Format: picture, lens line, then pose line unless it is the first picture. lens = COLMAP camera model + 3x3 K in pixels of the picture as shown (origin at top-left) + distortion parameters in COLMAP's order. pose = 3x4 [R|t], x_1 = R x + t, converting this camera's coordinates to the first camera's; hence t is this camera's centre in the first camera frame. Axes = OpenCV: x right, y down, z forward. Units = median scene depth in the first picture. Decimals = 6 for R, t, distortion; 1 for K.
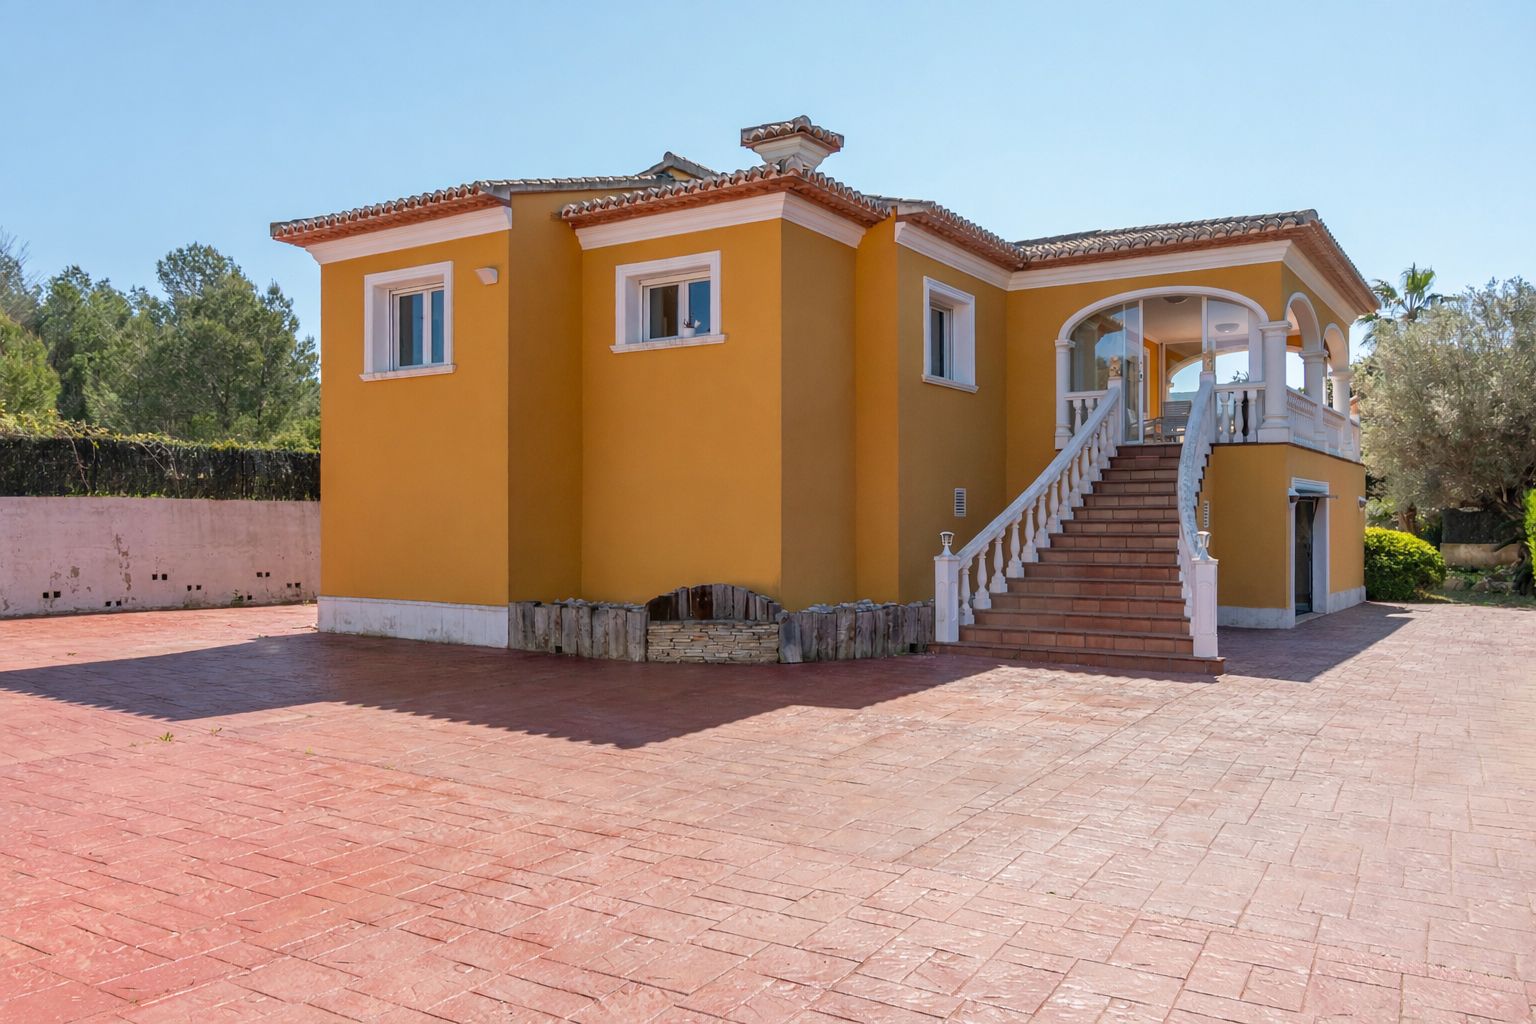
lens RADIAL K [[1177.9, 0, 771.4], [0, 1177.9, 511.4], [0, 0, 1]] dist [0.030155, 0.013145]
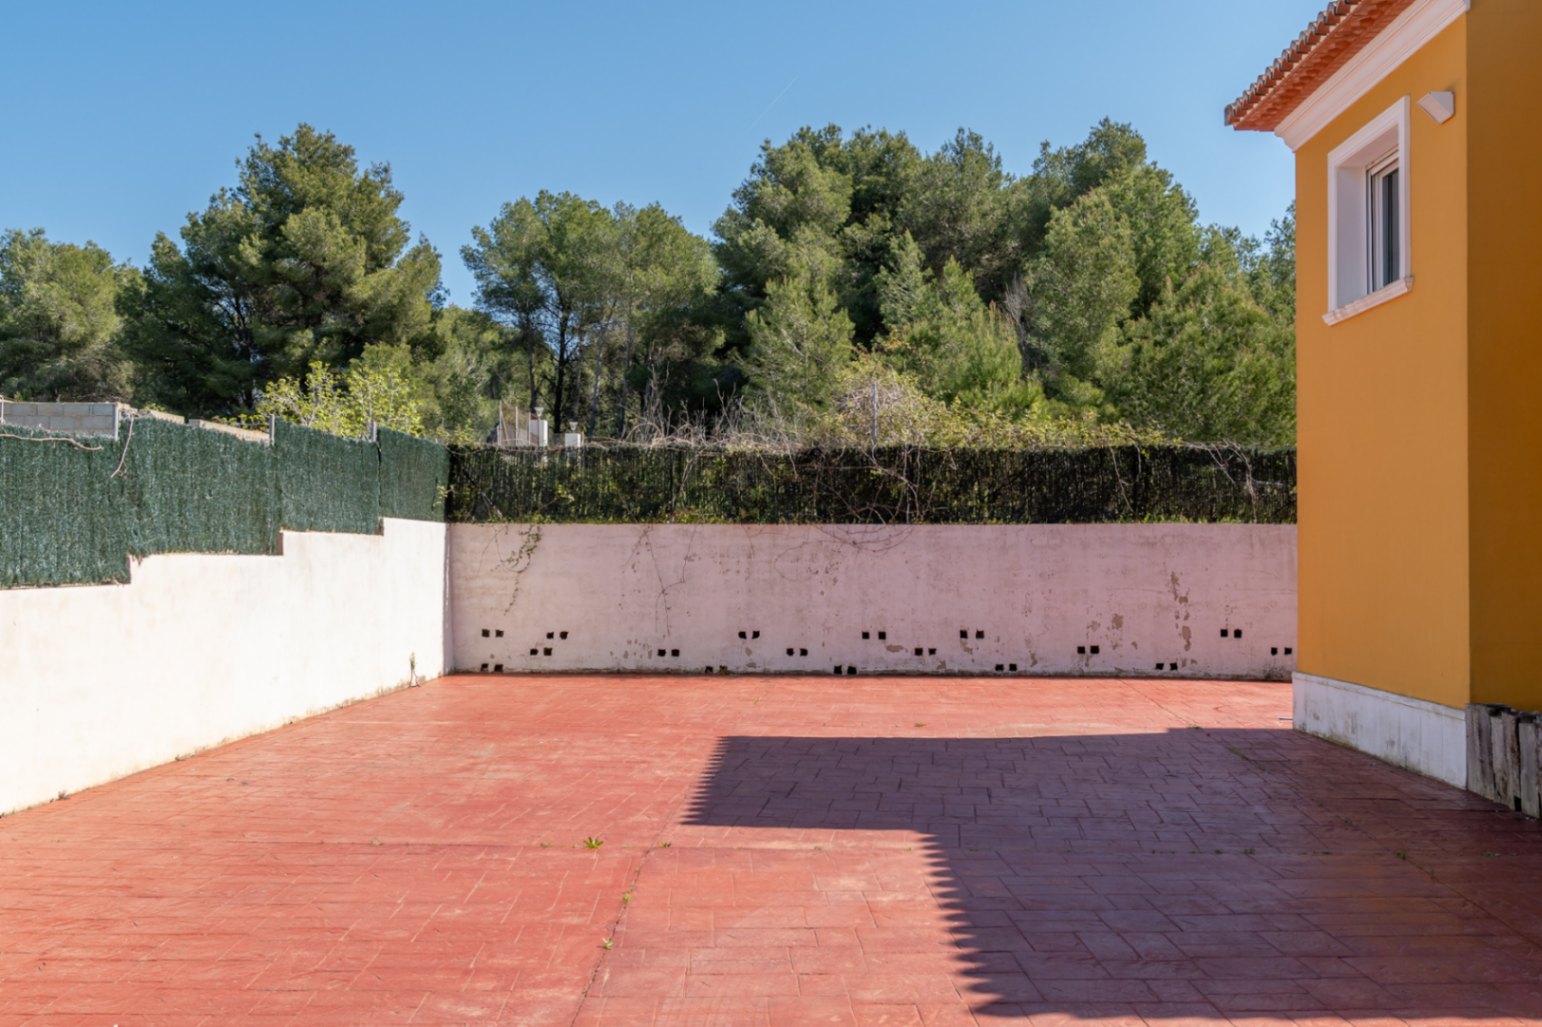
lens RADIAL K [[1629.2, 0, 770.8], [0, 1629.2, 518.3], [0, 0, 1]] dist [-0.009441, 0.000000]
pose [[0.523932, -0.019586, -0.851535, 0.189288], [0.003671, 0.999778, -0.020737, 0.005666], [0.851752, 0.007739, 0.523887, 0.269371]]
